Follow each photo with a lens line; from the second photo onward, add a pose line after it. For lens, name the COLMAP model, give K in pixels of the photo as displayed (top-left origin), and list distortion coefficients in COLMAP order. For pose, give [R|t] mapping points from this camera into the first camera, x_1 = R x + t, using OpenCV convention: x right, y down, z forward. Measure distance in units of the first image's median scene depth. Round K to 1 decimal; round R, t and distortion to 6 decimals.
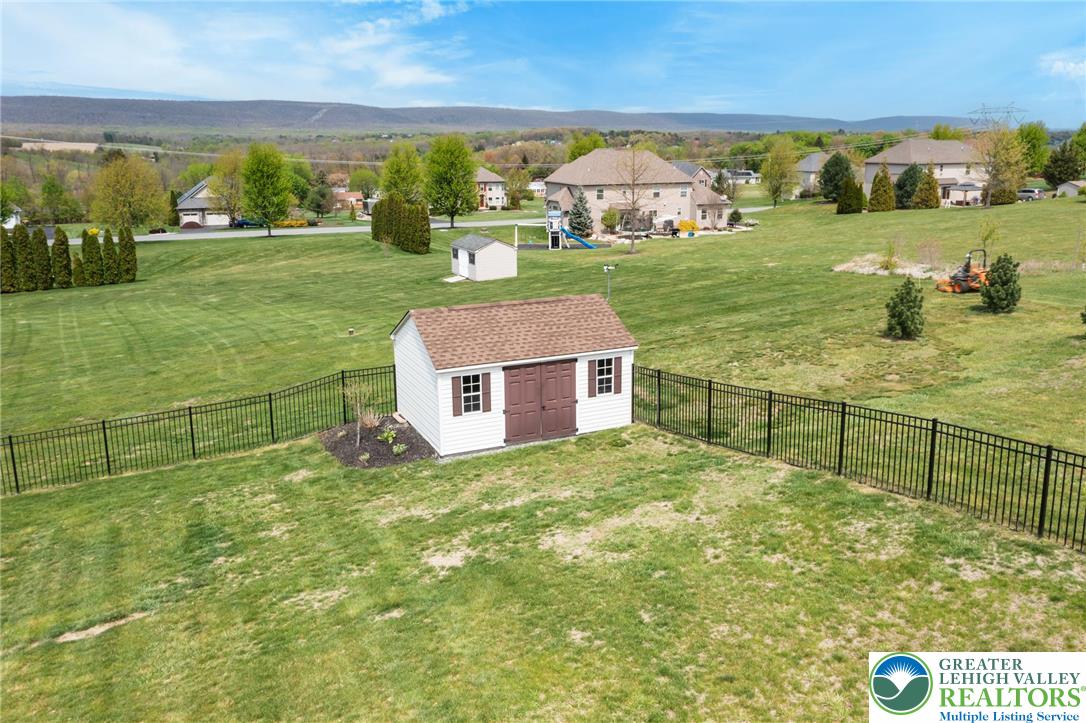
lens RADIAL K [[866.8, 0, 543.0], [0, 866.8, 361.5], [0, 0, 1]] dist [-0.007035, -0.003294]
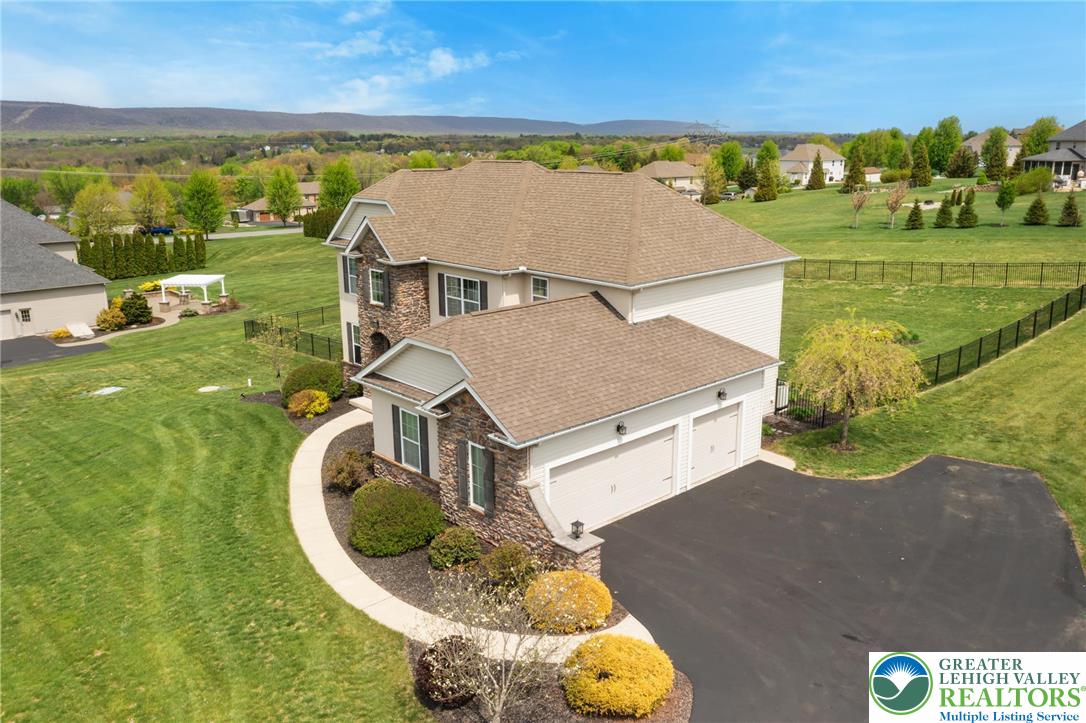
lens RADIAL K [[866.8, 0, 543.0], [0, 866.8, 361.5], [0, 0, 1]] dist [-0.007035, -0.003294]
pose [[0.959272, -0.070791, 0.273469, -0.199266], [0.071229, 0.997425, 0.008342, 0.064522], [-0.273355, 0.011477, 0.961845, -0.393168]]
